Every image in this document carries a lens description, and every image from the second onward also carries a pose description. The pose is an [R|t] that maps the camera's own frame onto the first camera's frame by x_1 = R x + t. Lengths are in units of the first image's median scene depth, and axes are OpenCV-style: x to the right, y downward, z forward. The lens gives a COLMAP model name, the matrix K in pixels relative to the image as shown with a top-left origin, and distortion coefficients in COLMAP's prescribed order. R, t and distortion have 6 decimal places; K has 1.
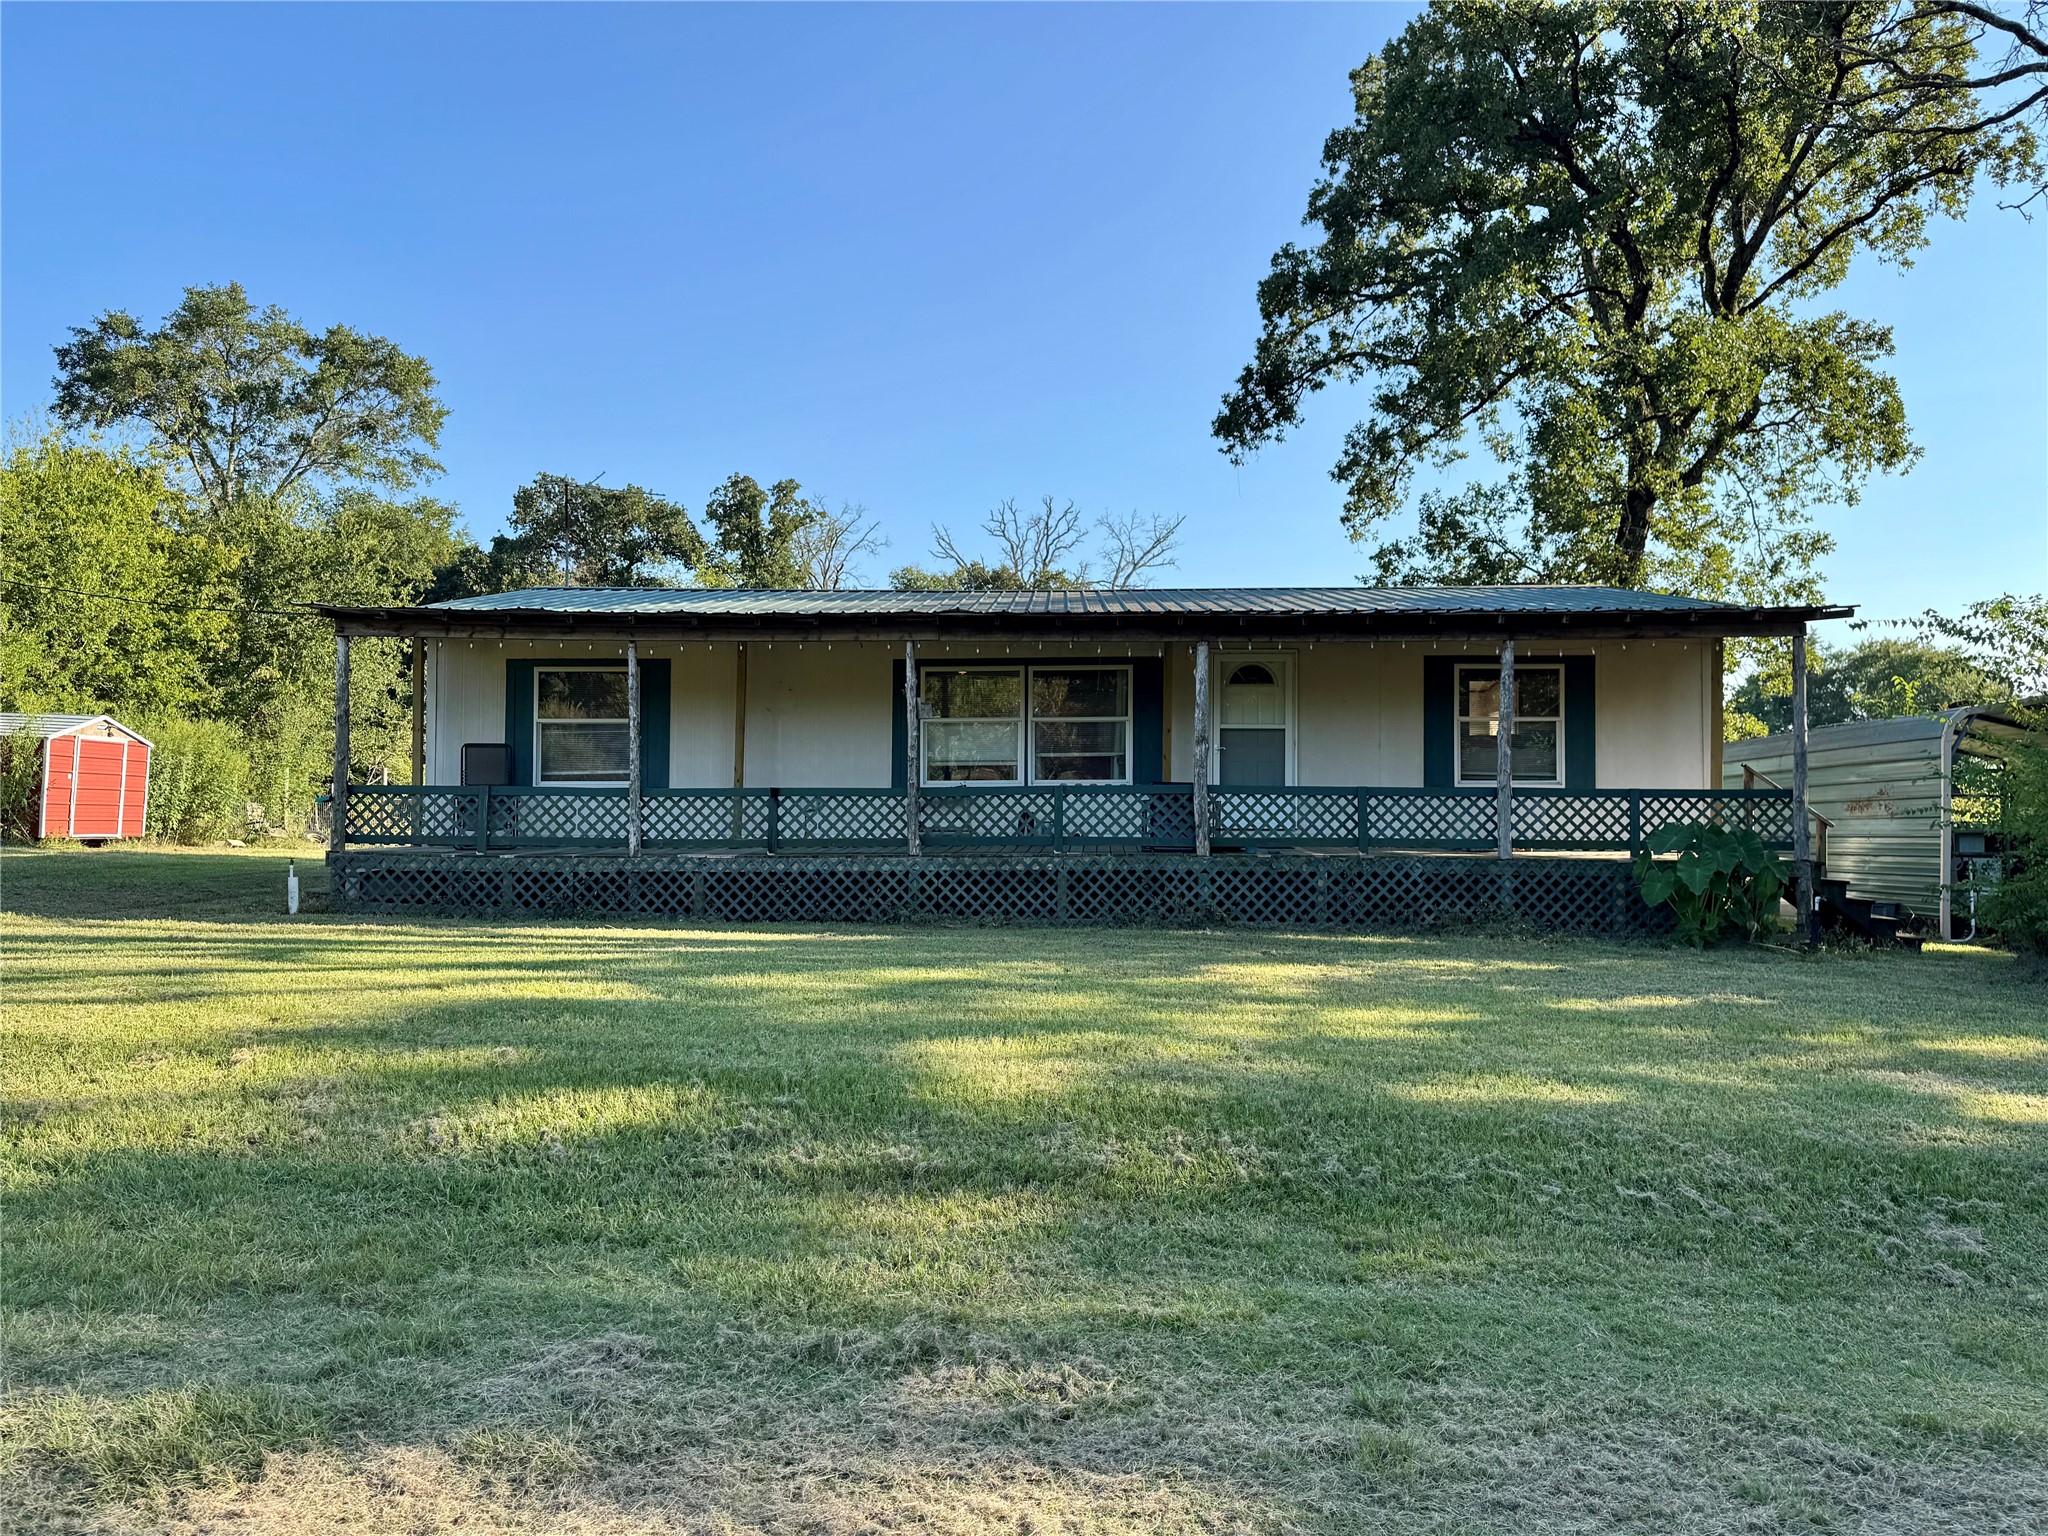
lens RADIAL K [[1425.0, 0, 1034.7], [0, 1425.0, 768.7], [0, 0, 1]] dist [-0.007175, -0.006981]
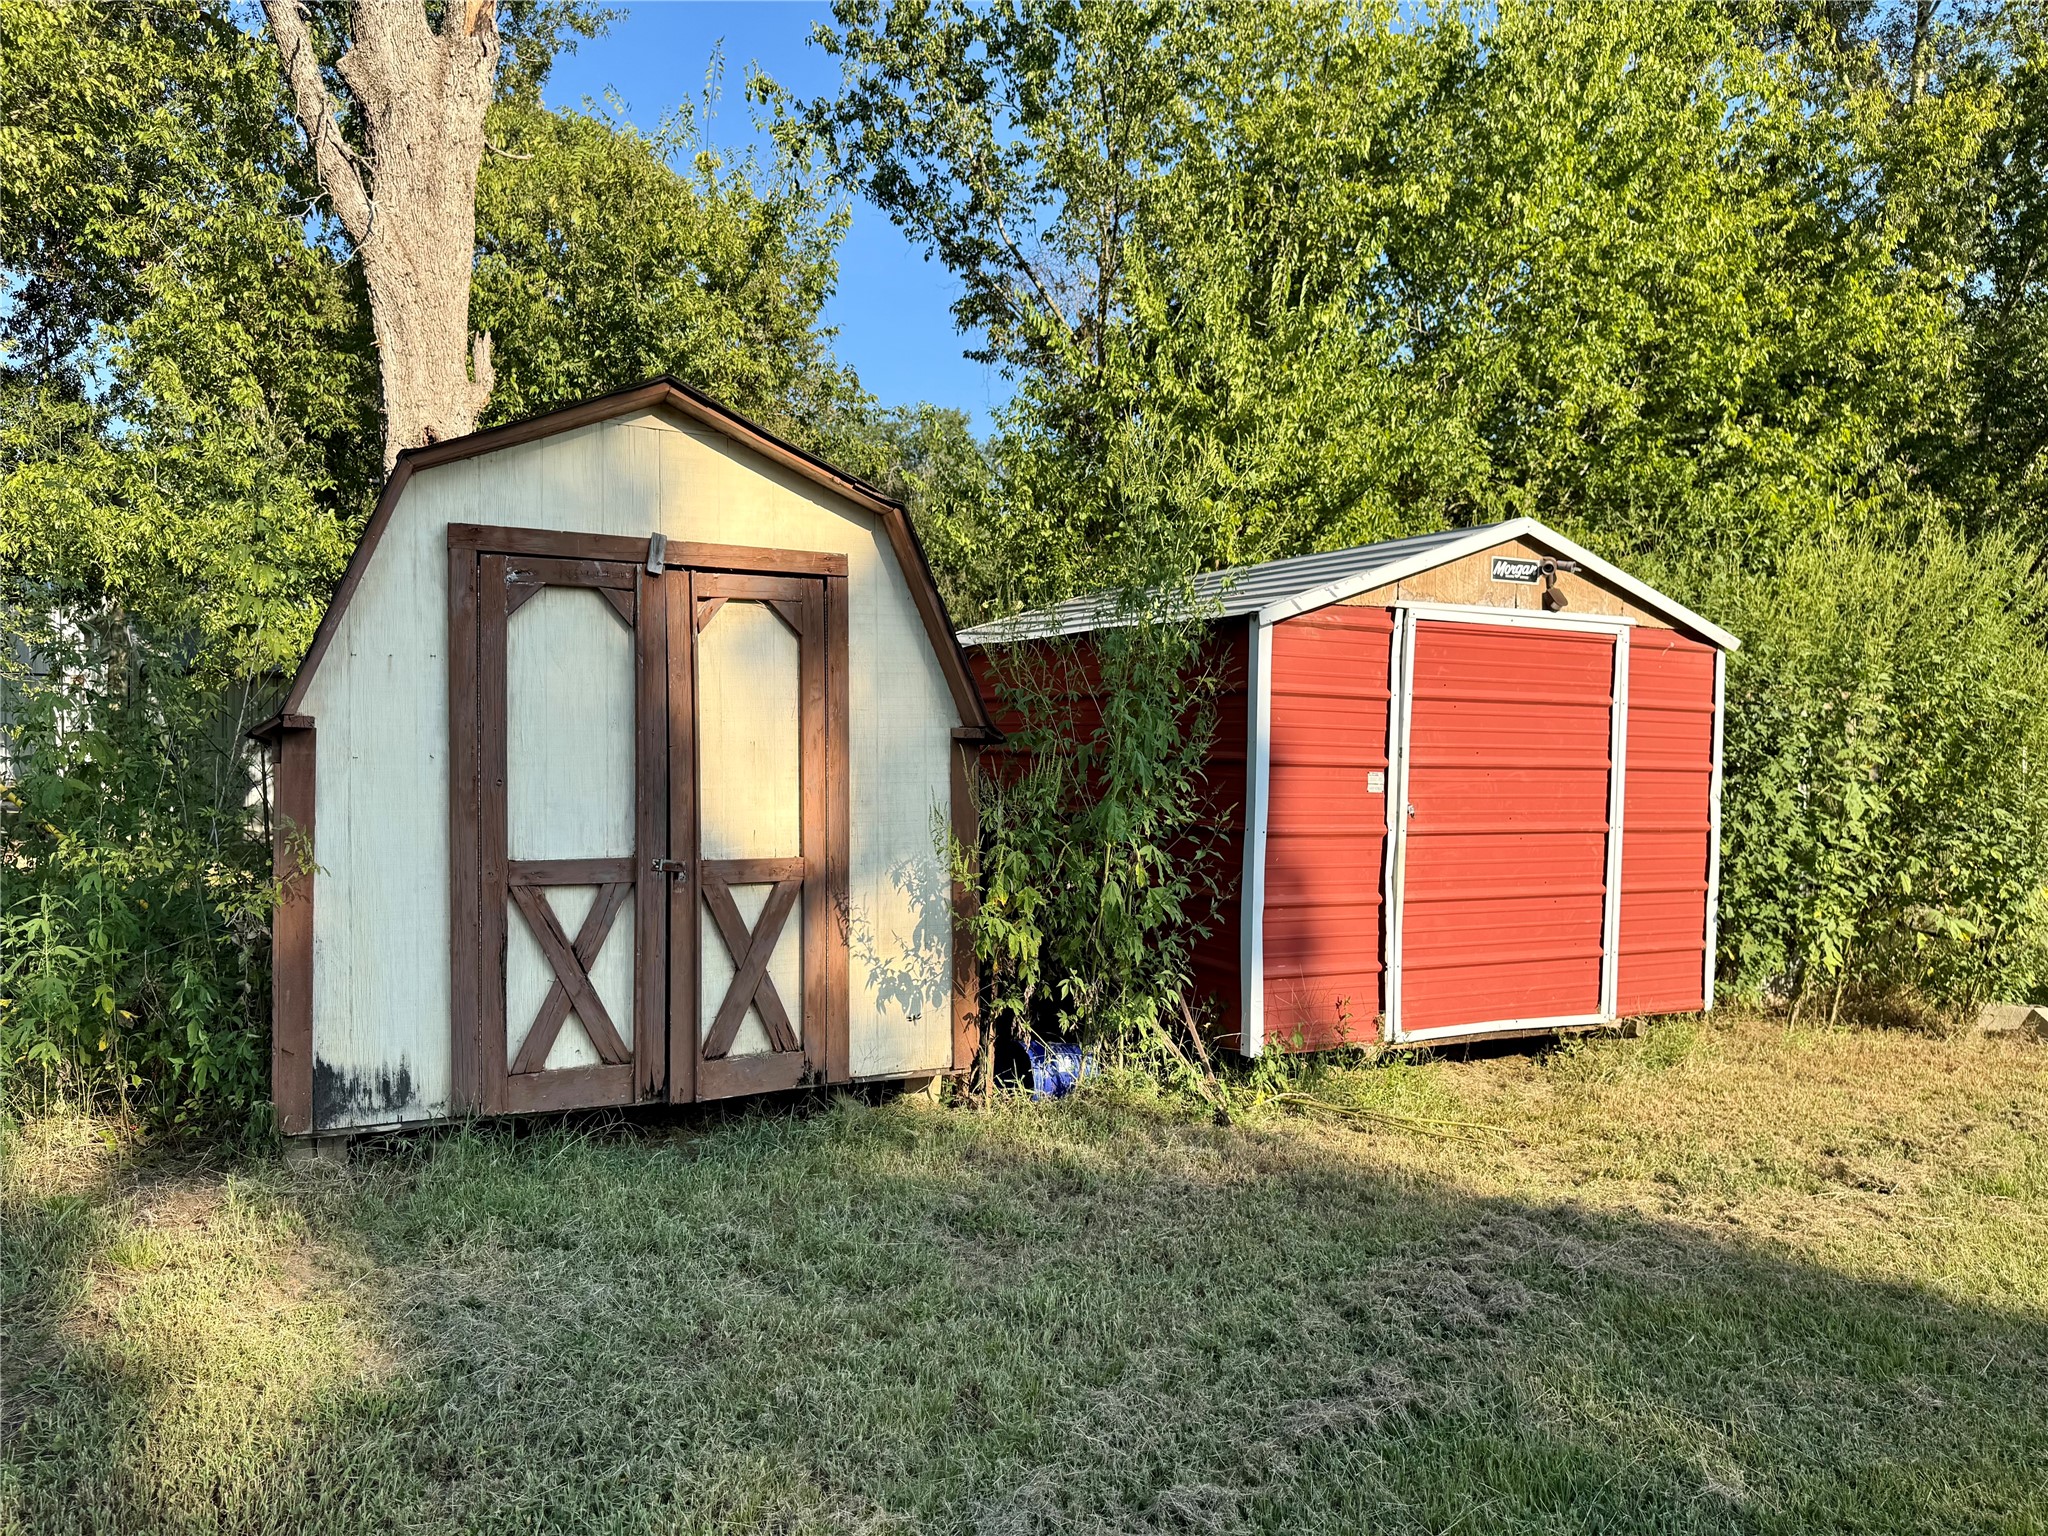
lens RADIAL K [[1425.0, 0, 1023.8], [0, 1425.0, 786.7], [0, 0, 1]] dist [-0.007175, -0.006981]
pose [[0.490256, -0.010435, -0.871516, -0.313387], [0.038341, 0.999219, 0.009604, 0.000983], [0.870735, -0.038123, 0.490273, 0.517851]]
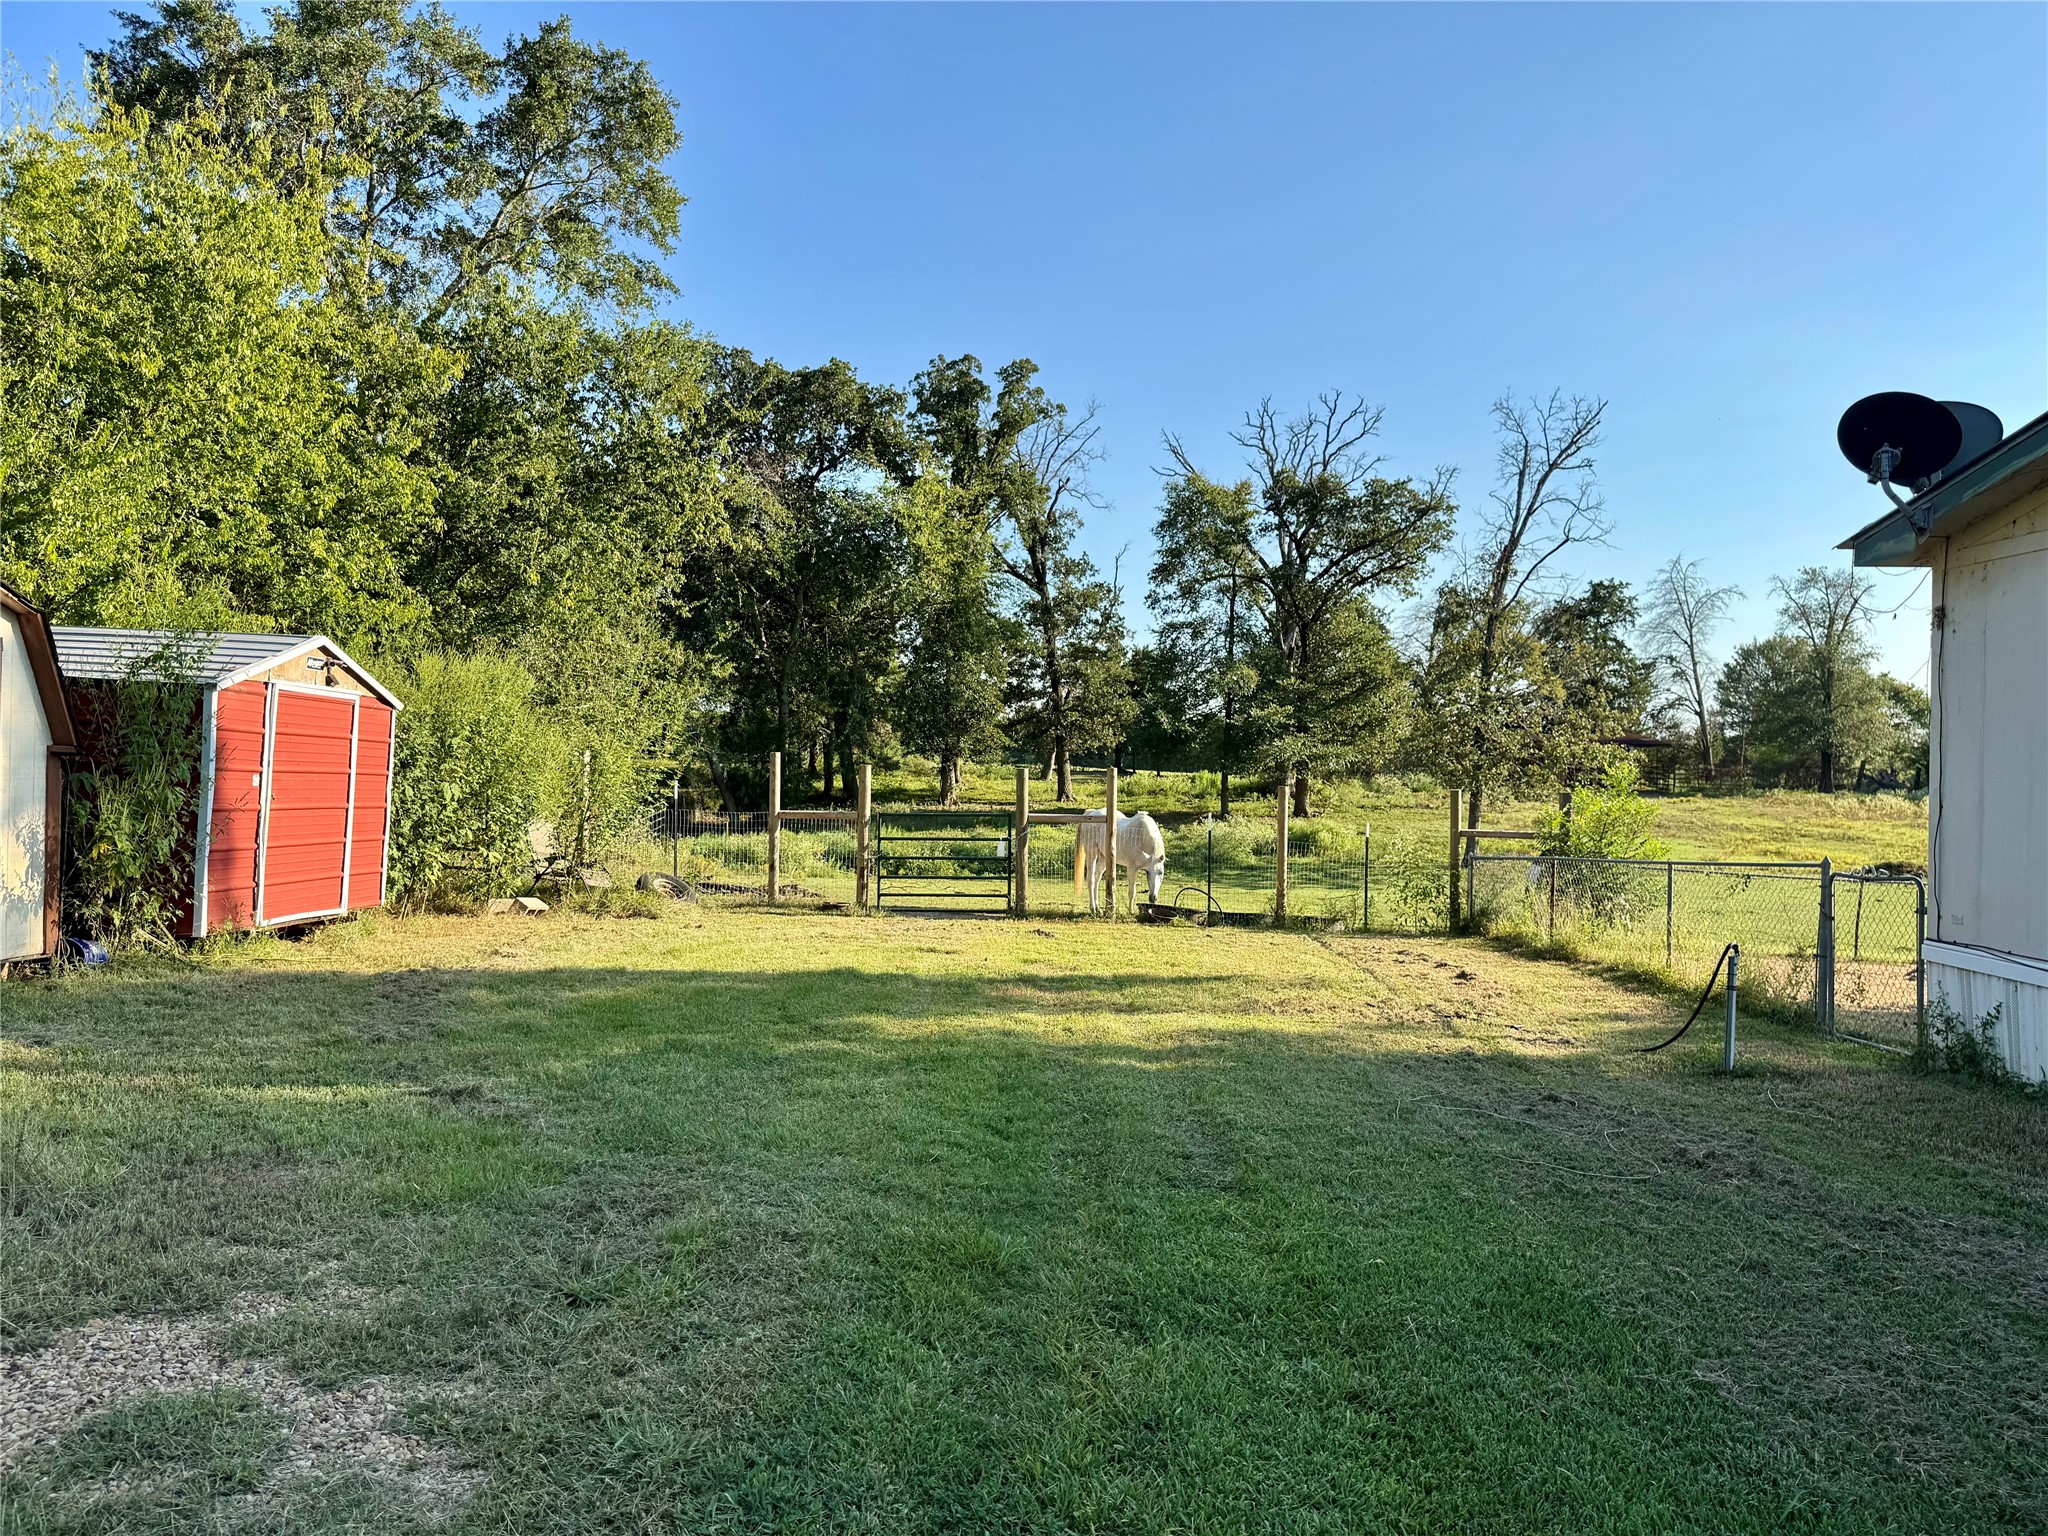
lens RADIAL K [[1425.0, 0, 1014.7], [0, 1425.0, 764.8], [0, 0, 1]] dist [-0.007175, -0.006981]
pose [[0.999729, 0.005538, 0.022614, -0.290881], [-0.006010, 0.999764, 0.020858, -0.005707], [-0.022494, -0.020988, 0.999527, 0.359943]]
